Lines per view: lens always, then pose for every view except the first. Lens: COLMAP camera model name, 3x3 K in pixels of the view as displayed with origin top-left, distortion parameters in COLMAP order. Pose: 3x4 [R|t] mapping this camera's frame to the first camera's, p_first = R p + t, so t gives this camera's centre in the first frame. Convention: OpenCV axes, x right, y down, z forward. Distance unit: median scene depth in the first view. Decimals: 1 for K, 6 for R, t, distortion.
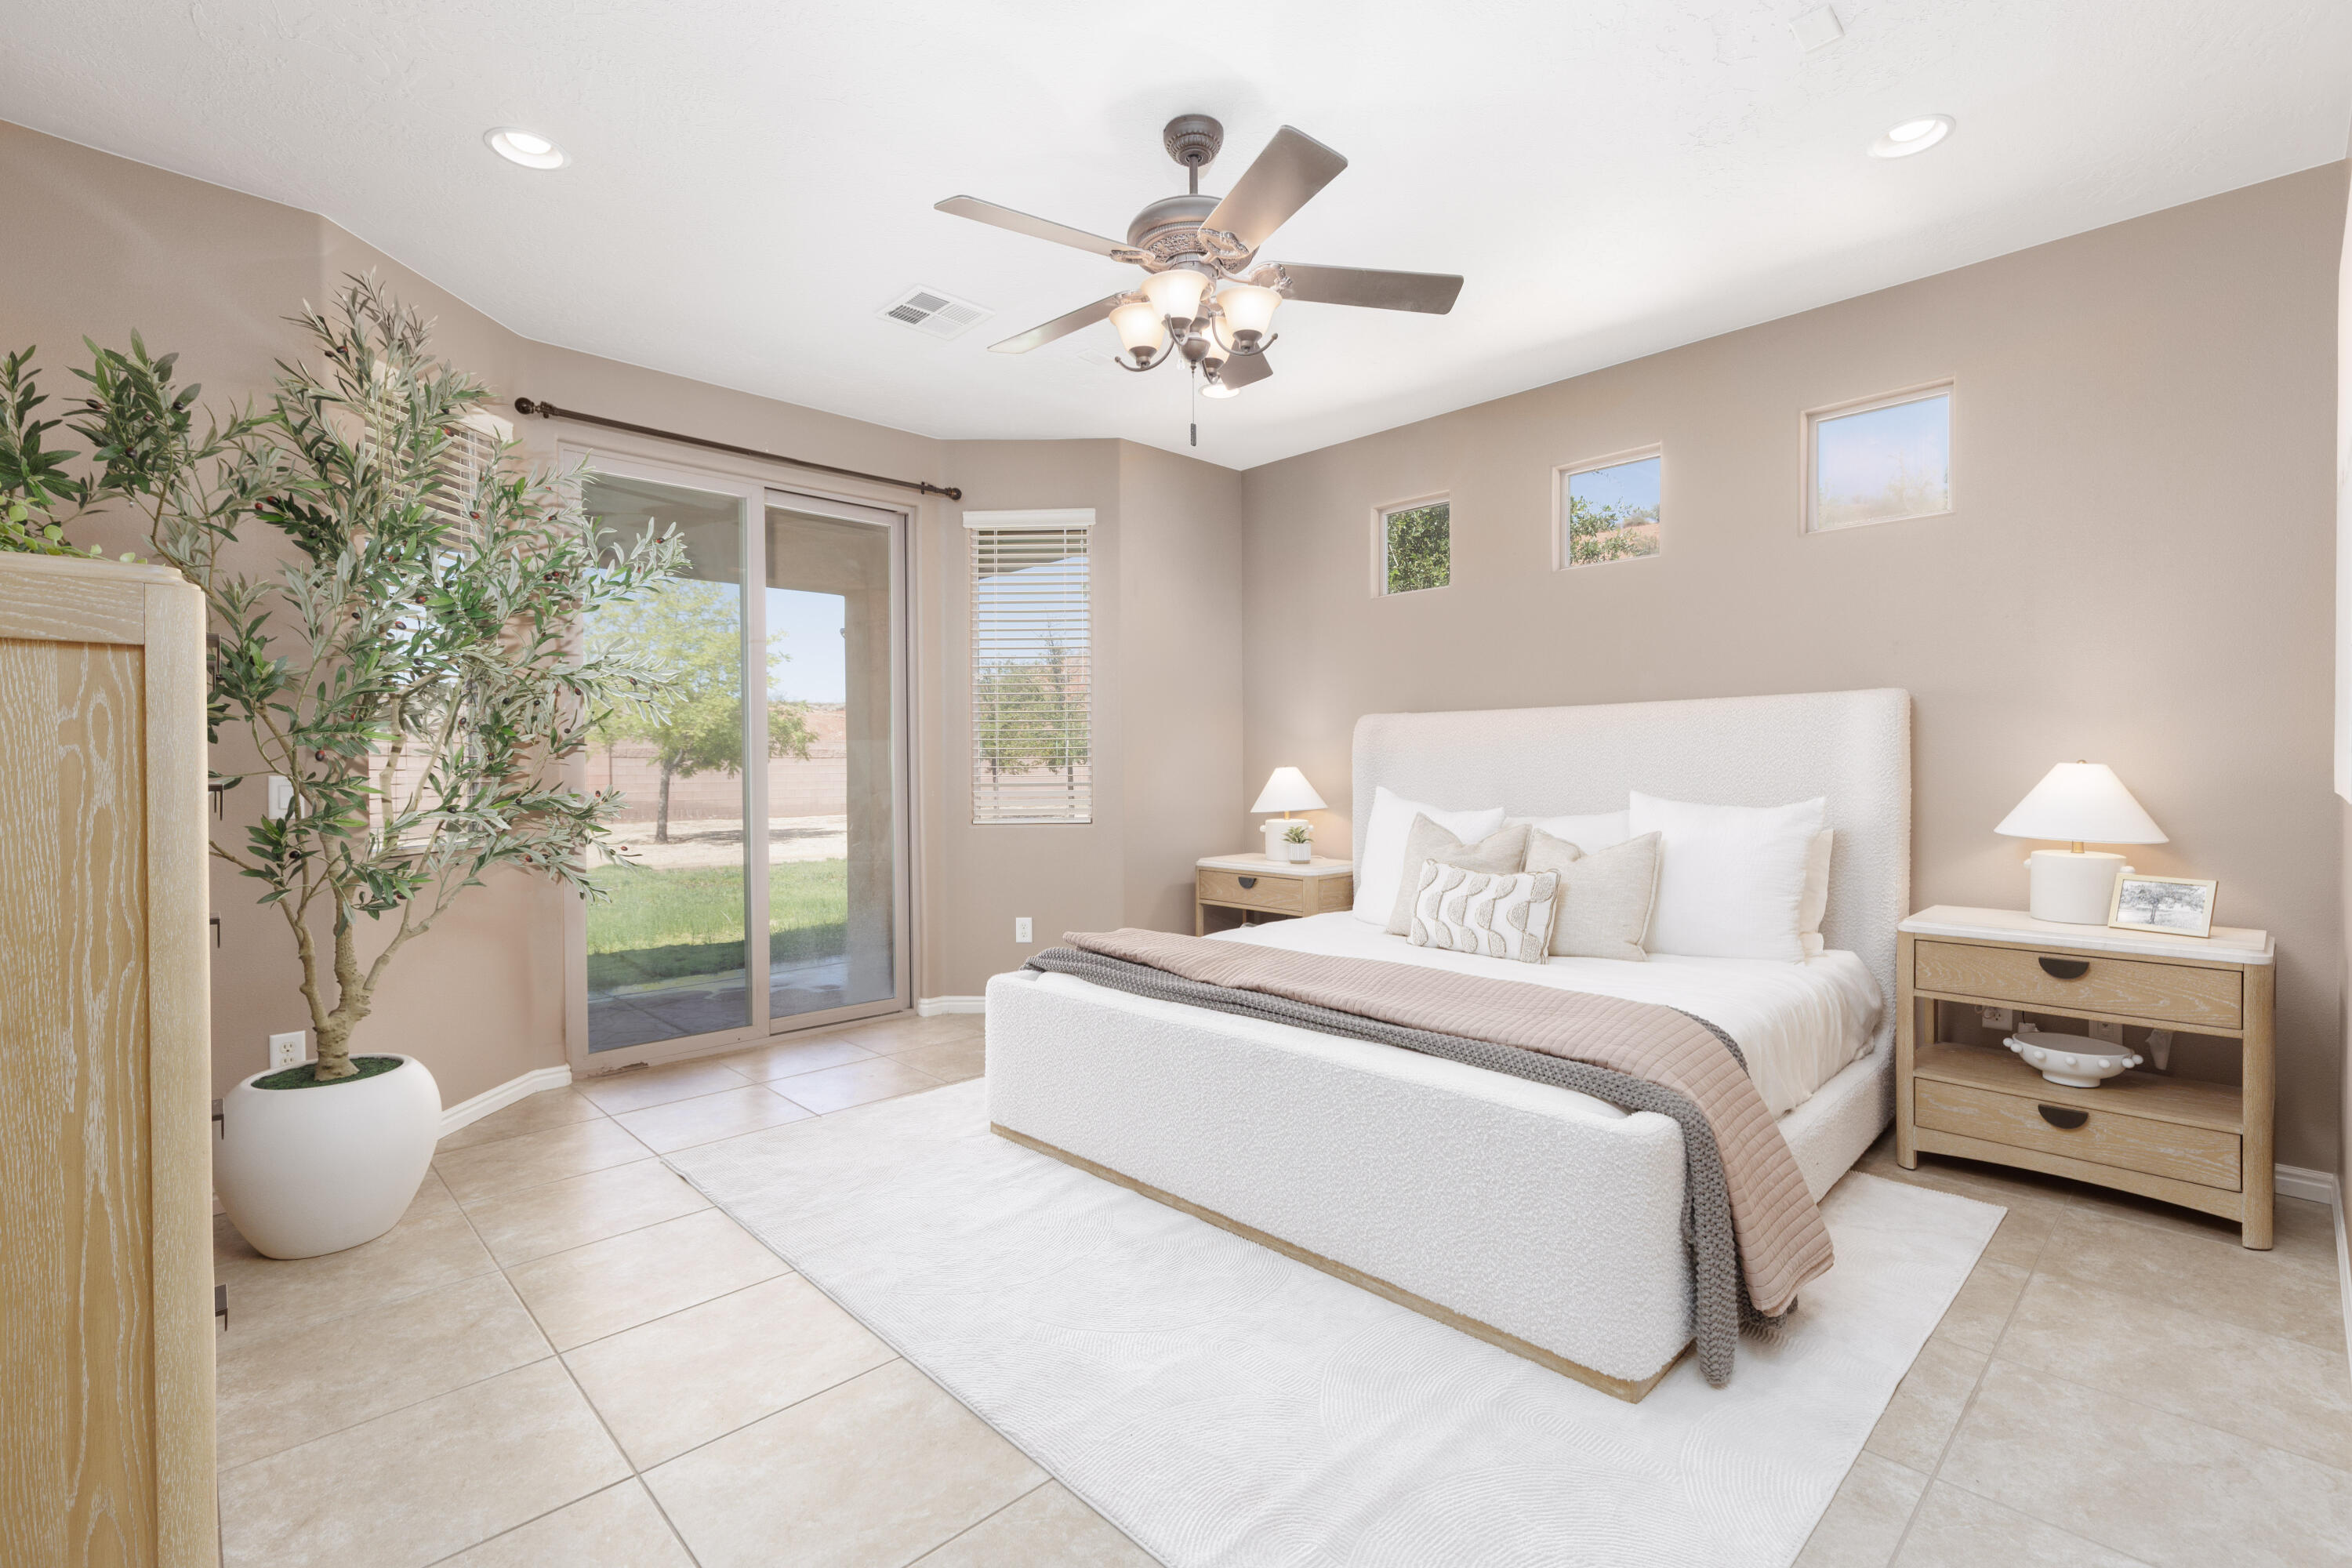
lens RADIAL K [[1057.3, 0, 1182.0], [0, 1057.3, 779.7], [0, 0, 1]] dist [-0.000325, 0.000097]
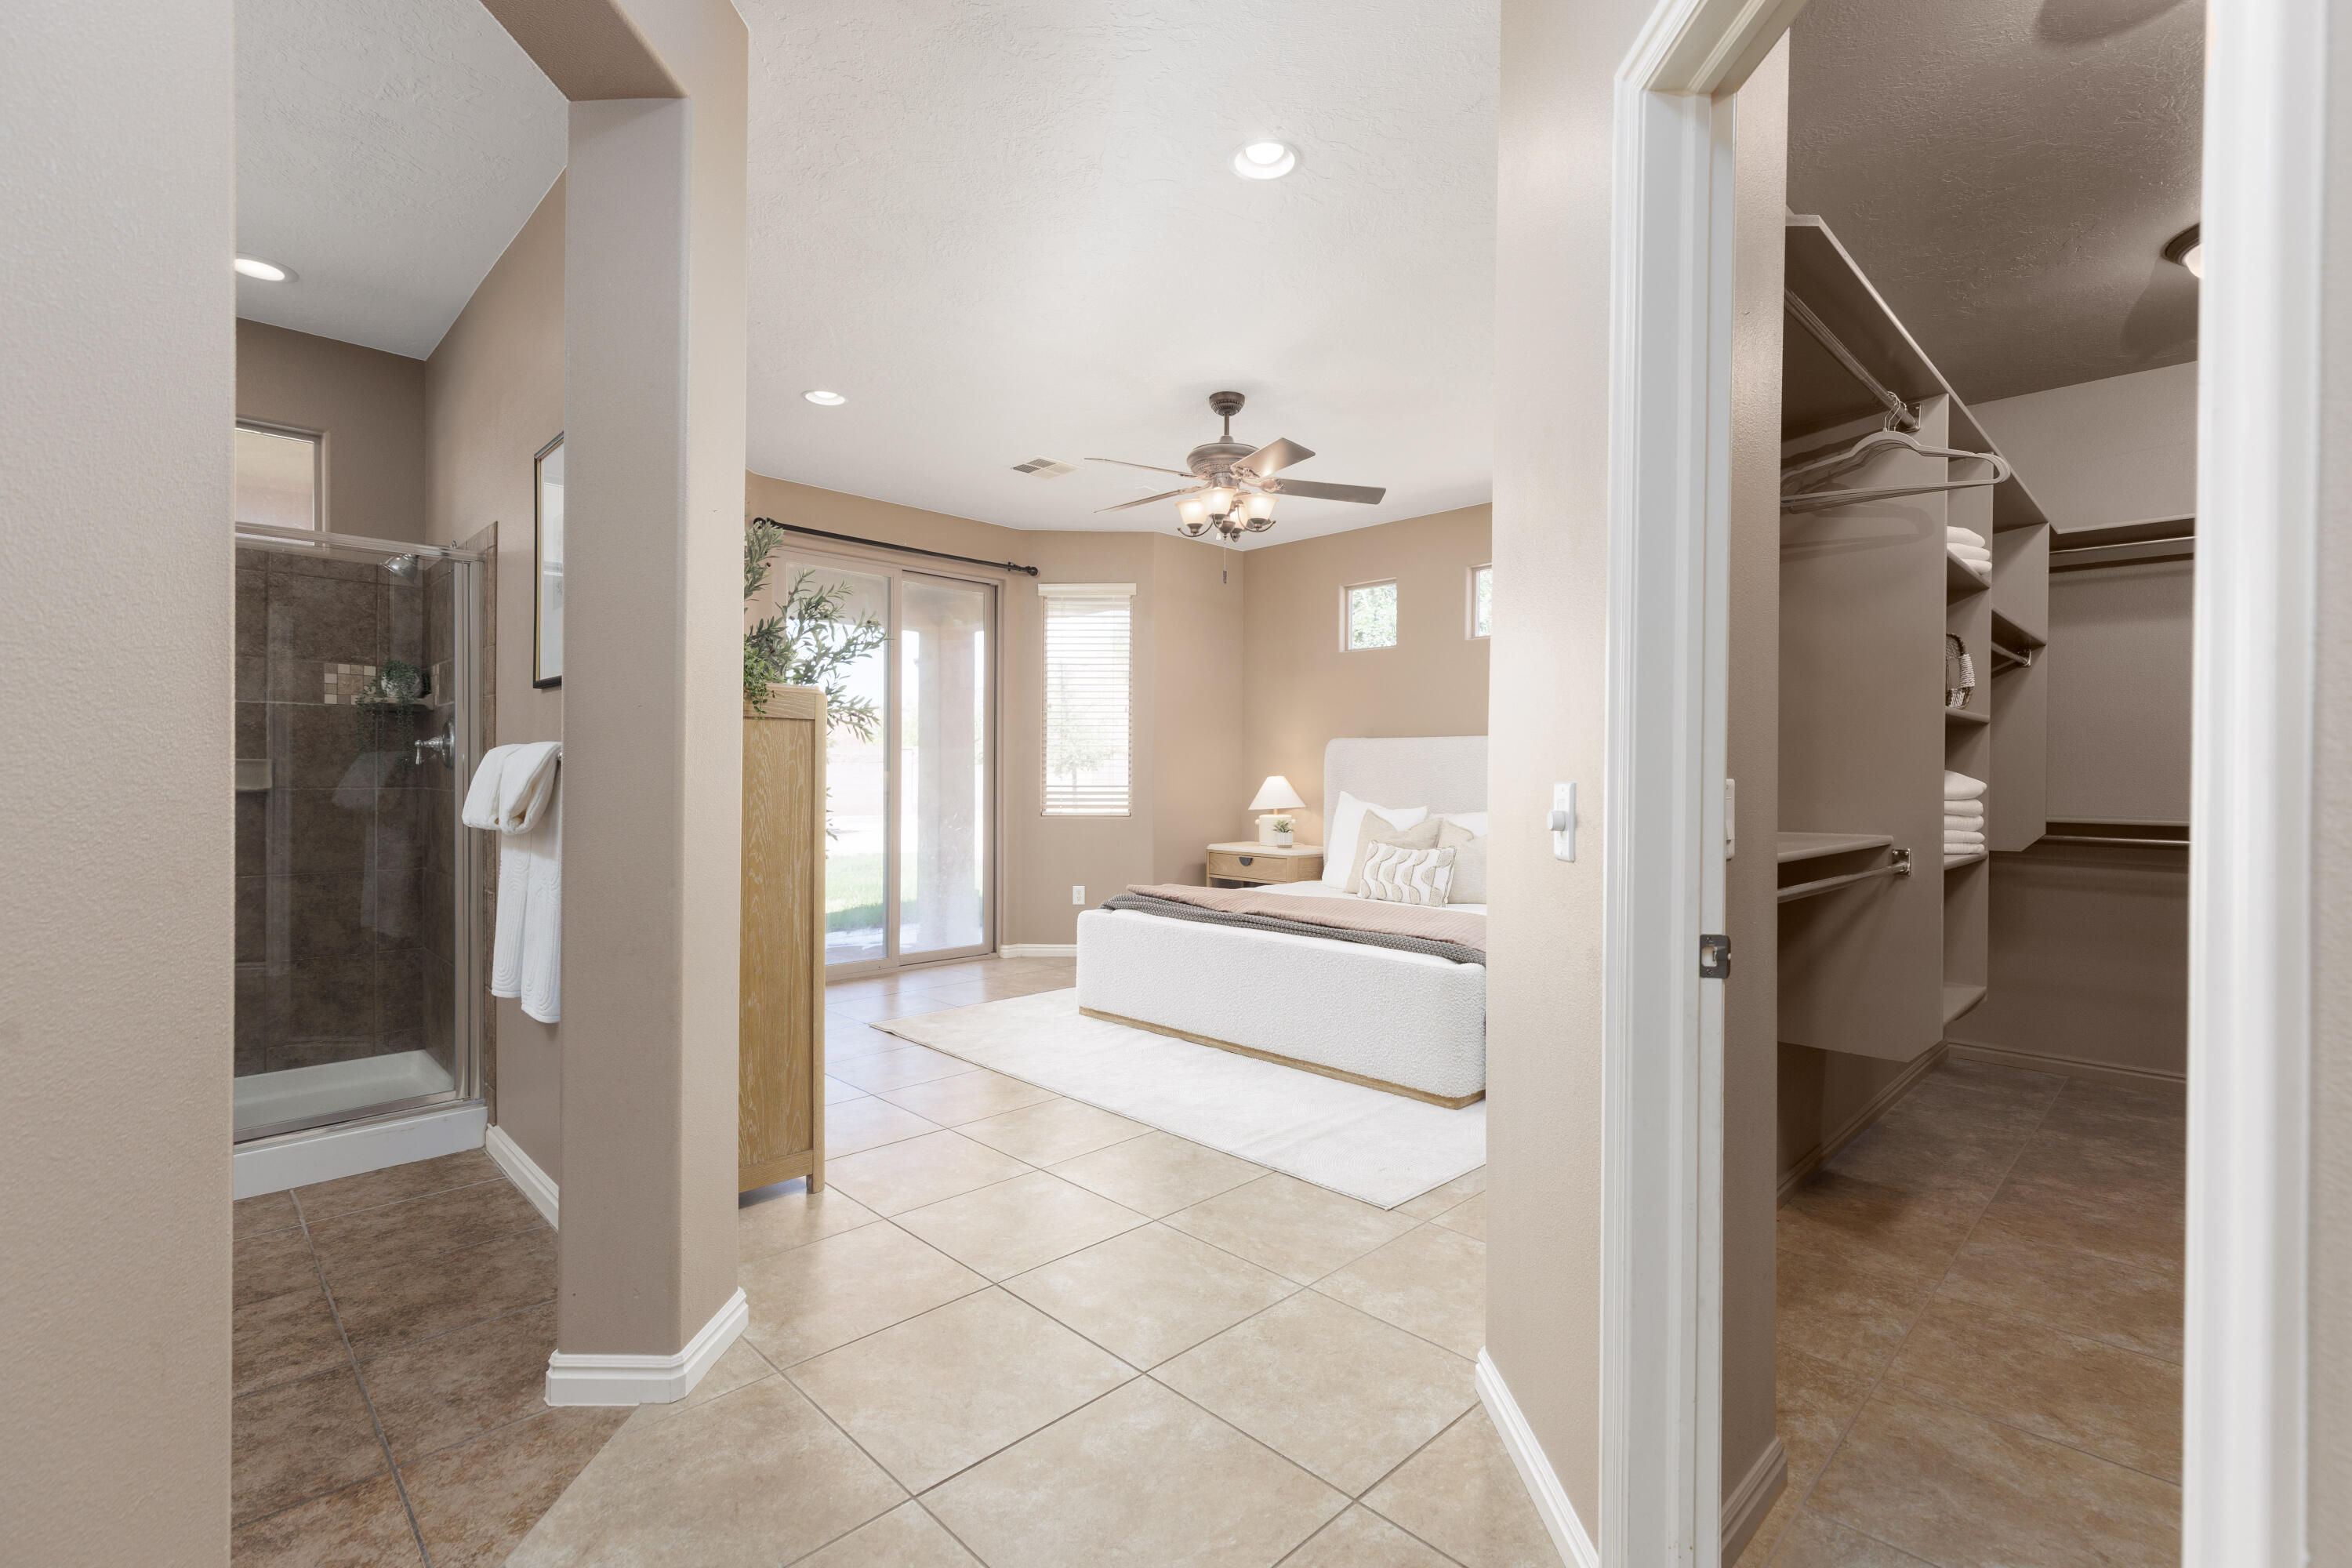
lens RADIAL K [[1057.3, 0, 1169.3], [0, 1057.3, 778.2], [0, 0, 1]] dist [-0.000325, 0.000097]
pose [[0.999910, 0.013148, 0.002787, -0.055593], [-0.013119, 0.999863, -0.010099, 0.007590], [-0.002920, 0.010062, 0.999945, -0.481737]]
